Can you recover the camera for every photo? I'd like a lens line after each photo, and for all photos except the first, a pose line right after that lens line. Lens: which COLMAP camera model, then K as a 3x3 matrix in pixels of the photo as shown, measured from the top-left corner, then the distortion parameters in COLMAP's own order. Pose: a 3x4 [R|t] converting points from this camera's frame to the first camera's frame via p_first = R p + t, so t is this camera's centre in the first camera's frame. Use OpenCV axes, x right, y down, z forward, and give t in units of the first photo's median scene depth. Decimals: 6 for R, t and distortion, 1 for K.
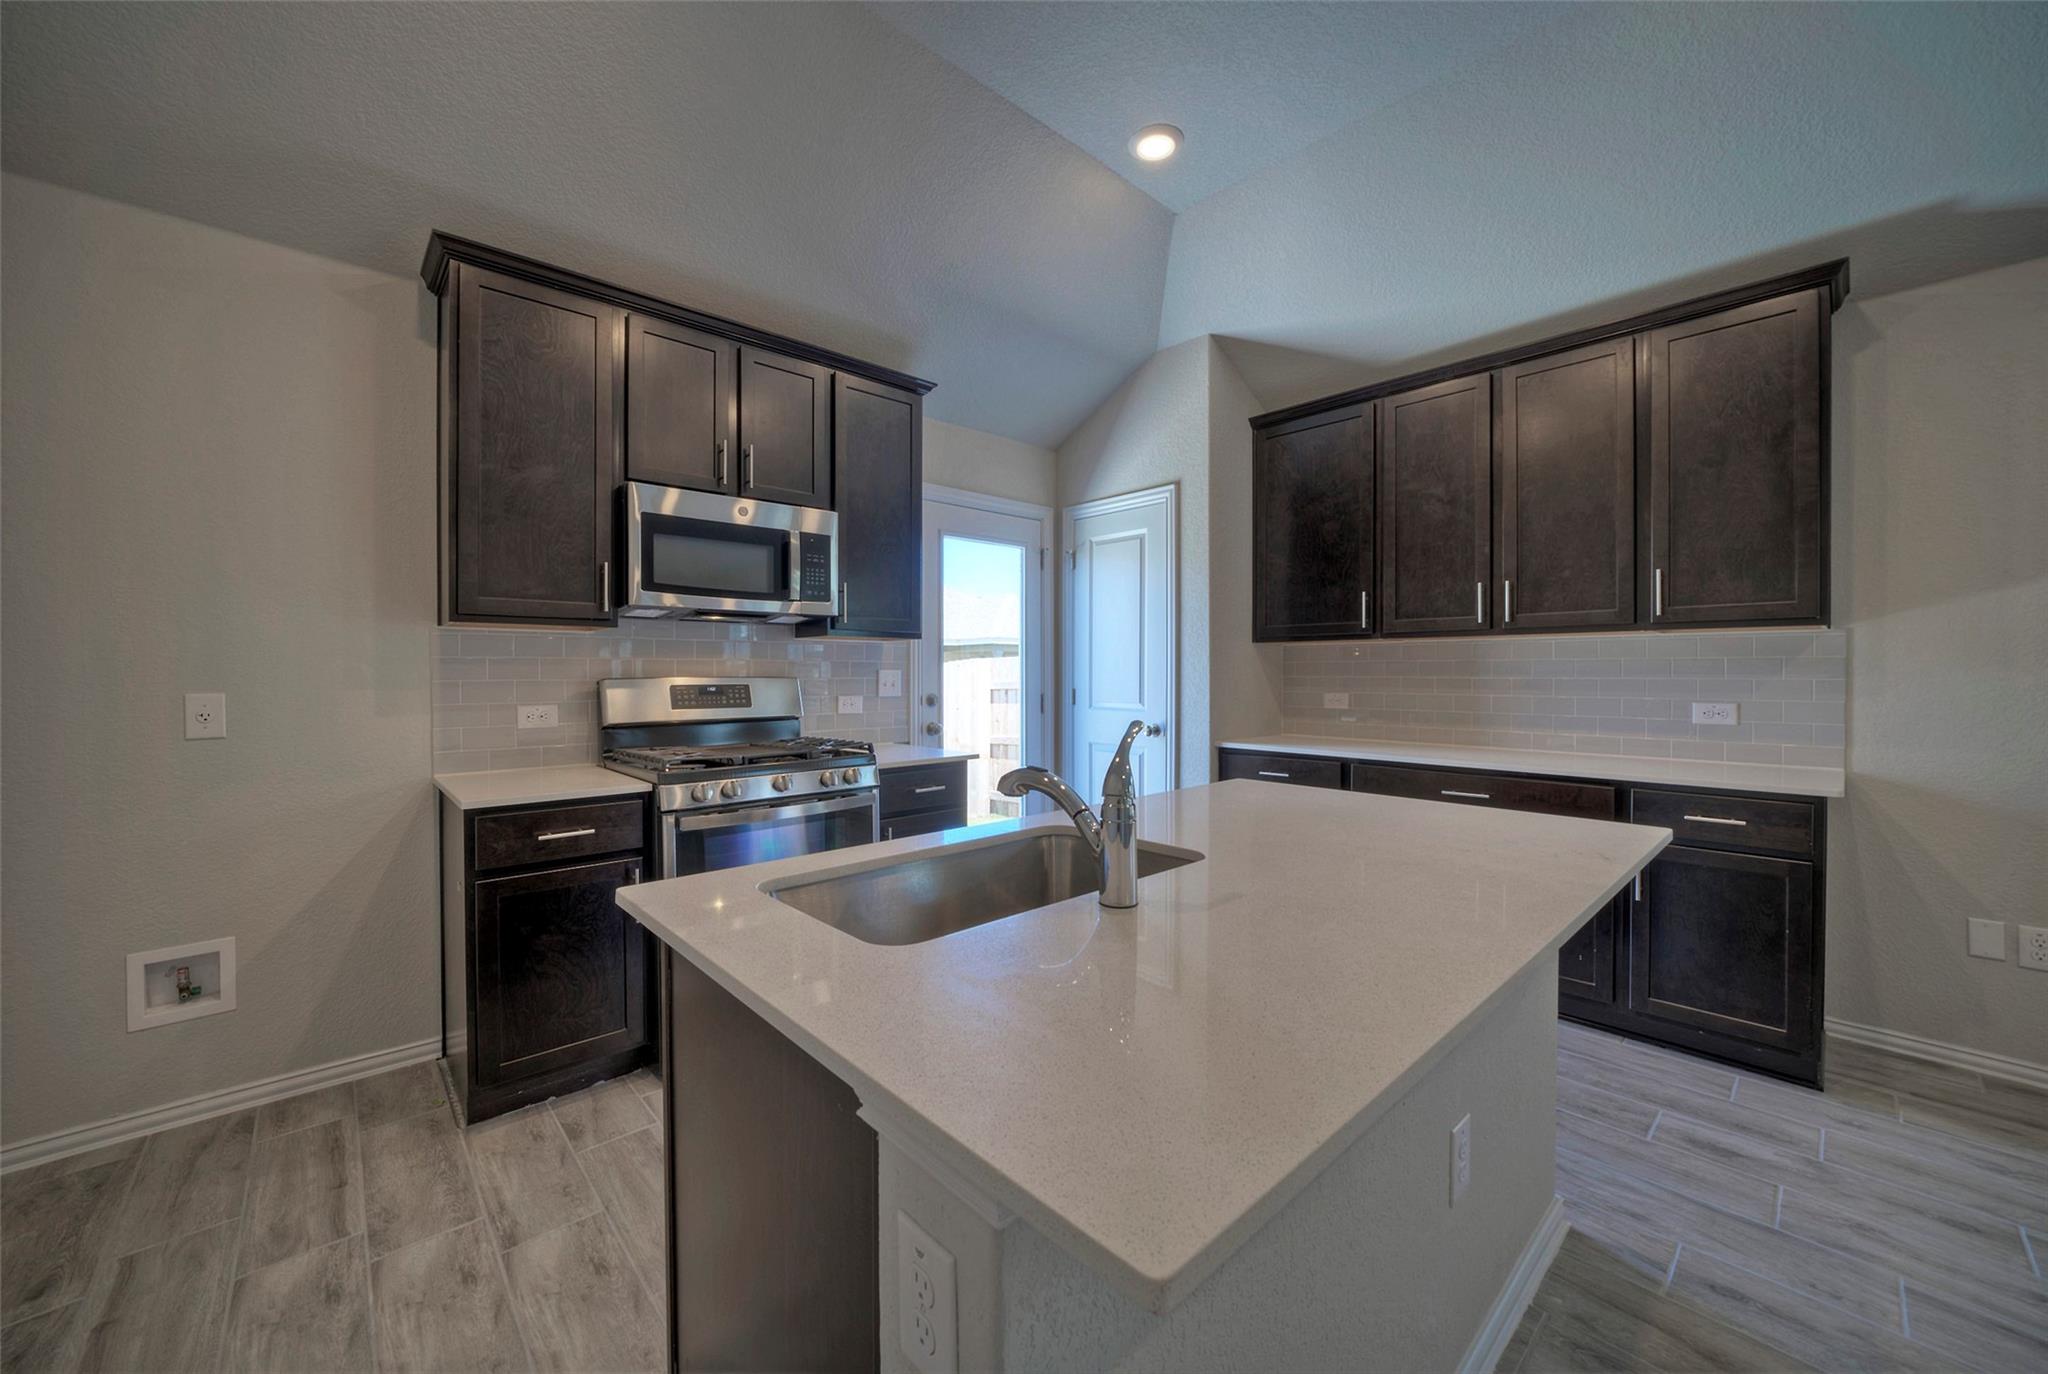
lens RADIAL K [[758.6, 0, 1065.9], [0, 758.6, 661.6], [0, 0, 1]] dist [-0.009403, 0.001246]
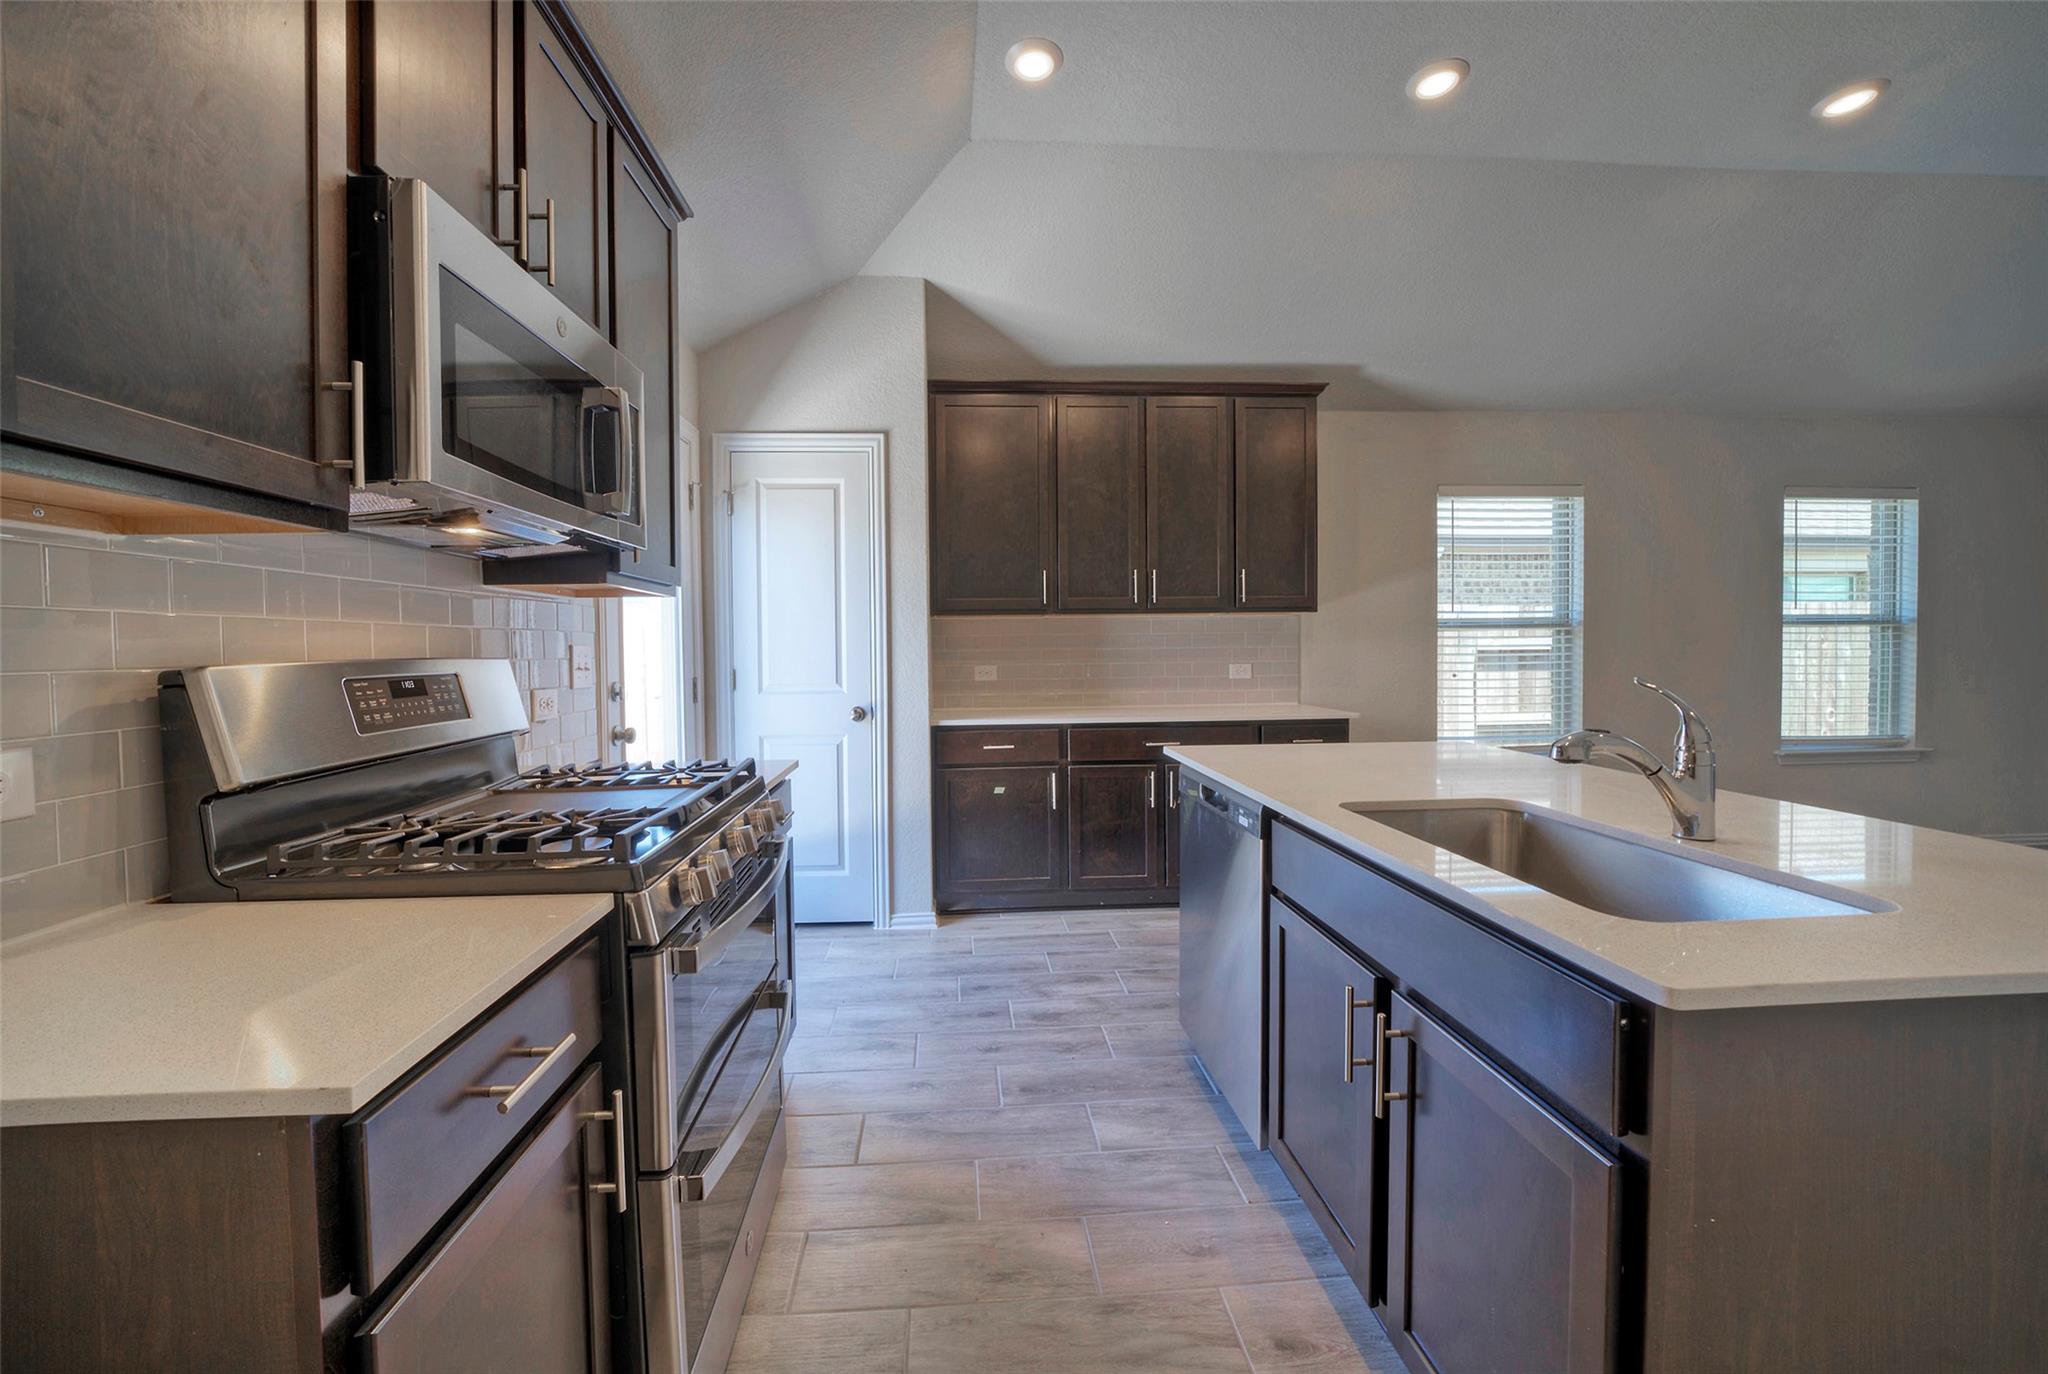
lens RADIAL K [[758.6, 0, 1024.3], [0, 758.6, 665.5], [0, 0, 1]] dist [-0.009403, 0.001246]
pose [[0.658610, -0.026495, 0.752018, -0.502300], [-0.000101, 0.999377, 0.035299, 0.005707], [-0.752484, -0.023324, 0.658197, 0.345191]]
